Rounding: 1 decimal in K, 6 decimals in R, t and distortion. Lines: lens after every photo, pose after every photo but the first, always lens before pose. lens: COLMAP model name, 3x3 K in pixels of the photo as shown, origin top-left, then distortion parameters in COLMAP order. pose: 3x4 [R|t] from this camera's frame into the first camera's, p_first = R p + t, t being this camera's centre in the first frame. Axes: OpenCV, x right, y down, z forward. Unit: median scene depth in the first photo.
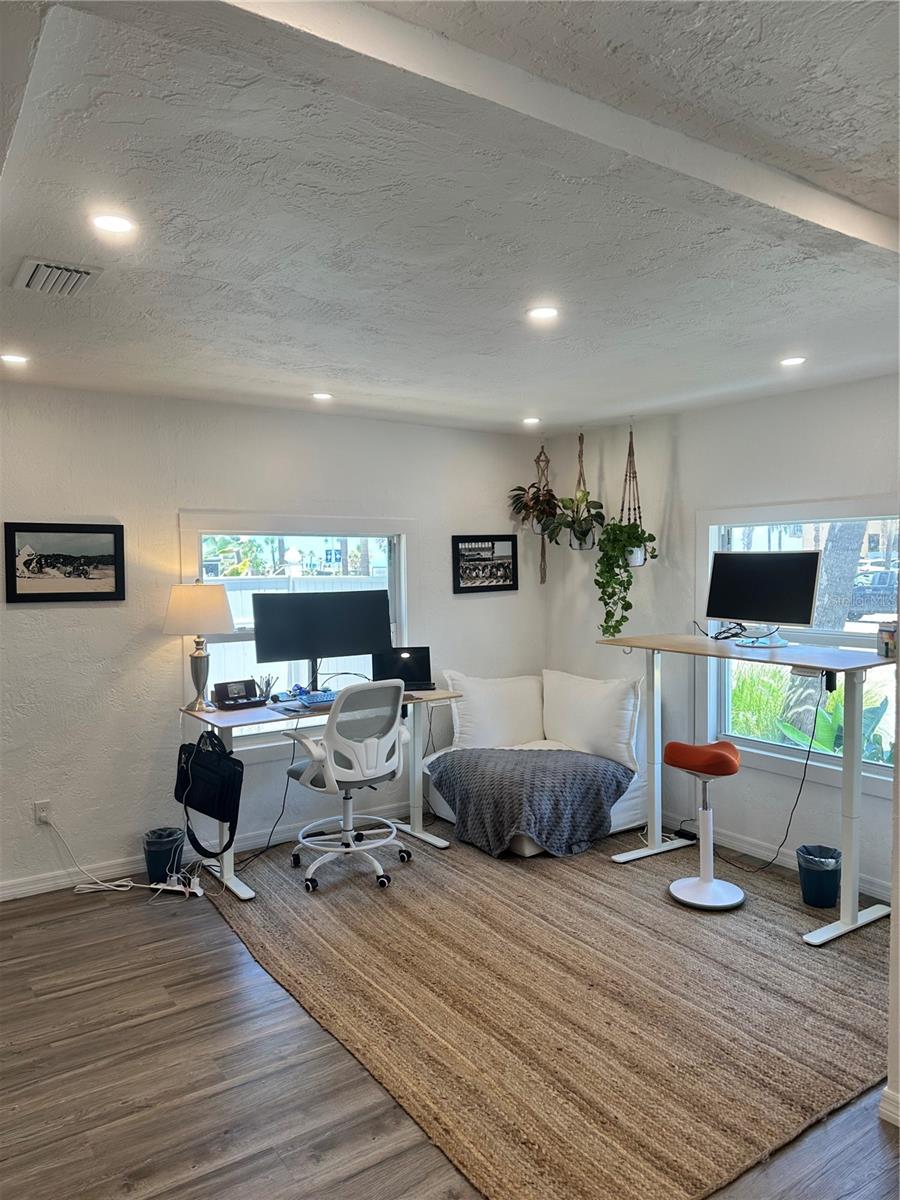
lens RADIAL K [[831.5, 0, 457.1], [0, 831.5, 602.5], [0, 0, 1]] dist [0.064123, -0.059941]
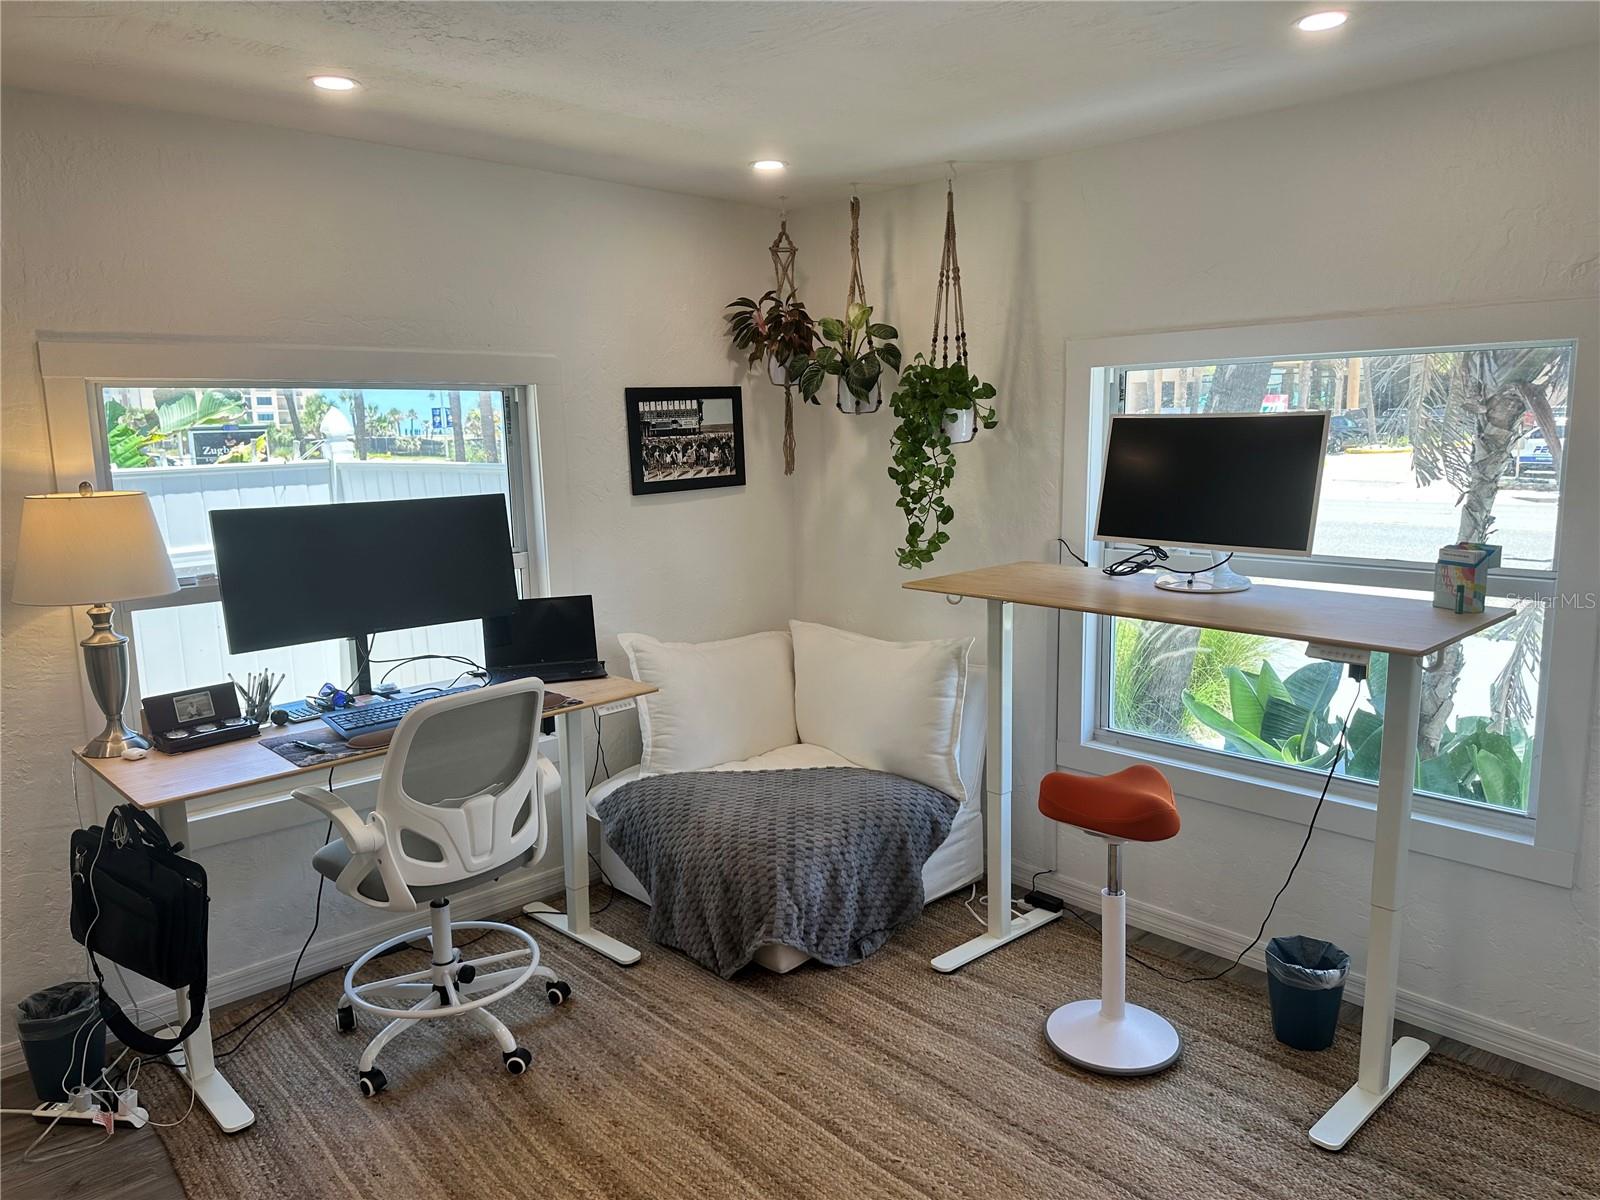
lens RADIAL K [[1108.7, 0, 798.5], [0, 1108.7, 603.7], [0, 0, 1]] dist [0.064123, -0.059941]
pose [[0.988518, -0.035070, 0.146976, -0.007759], [0.018650, 0.993573, 0.111643, -0.024786], [-0.149947, -0.107620, 0.982819, 0.317161]]
